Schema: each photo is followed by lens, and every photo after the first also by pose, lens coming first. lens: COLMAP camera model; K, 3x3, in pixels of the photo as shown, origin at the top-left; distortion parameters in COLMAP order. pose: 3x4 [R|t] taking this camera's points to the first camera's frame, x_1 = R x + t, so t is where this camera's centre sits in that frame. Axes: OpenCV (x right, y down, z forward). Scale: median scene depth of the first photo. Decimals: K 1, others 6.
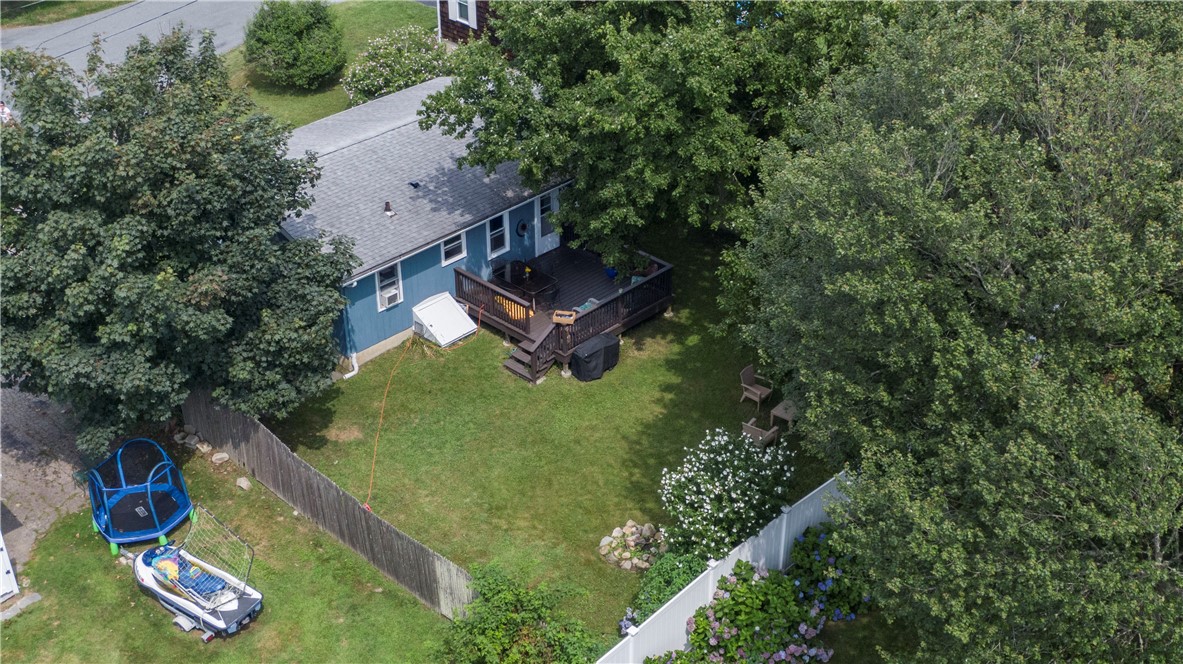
lens RADIAL K [[1427.2, 0, 592.4], [0, 1427.2, 332.2], [0, 0, 1]] dist [-0.024752, 0.000000]
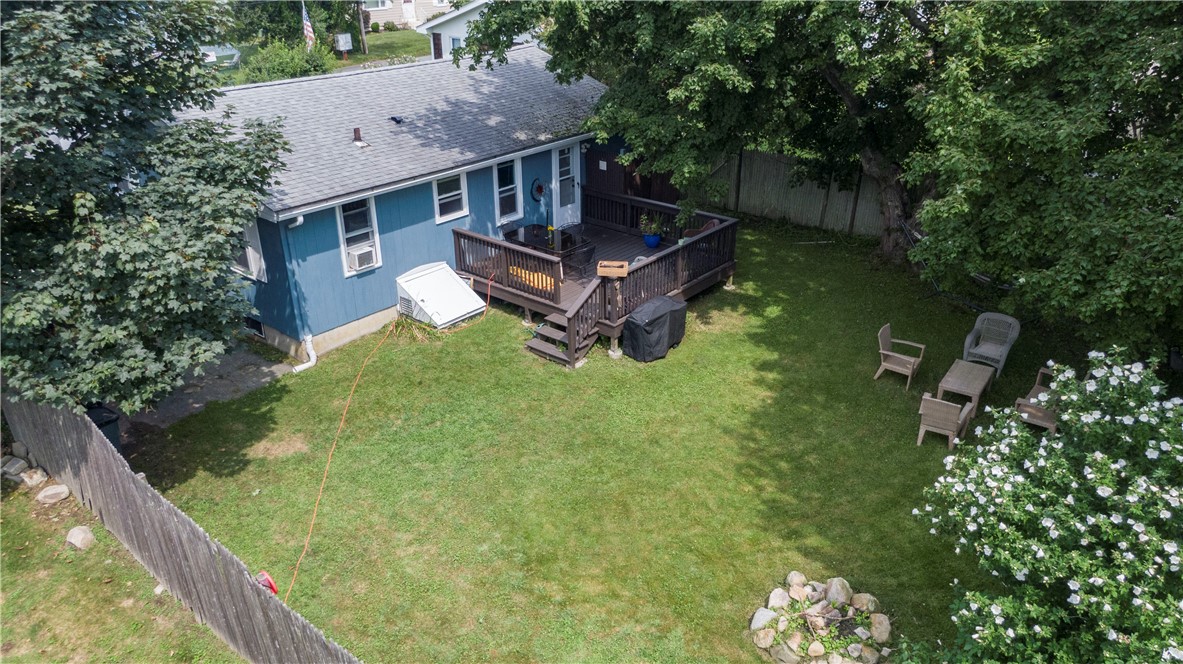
lens RADIAL K [[799.0, 0, 596.7], [0, 799.0, 355.6], [0, 0, 1]] dist [0.012979, -0.011015]
pose [[0.996448, -0.033390, 0.077306, -0.059201], [0.040228, 0.995250, -0.088654, 0.065783], [-0.073978, 0.091449, 0.993058, 0.615077]]
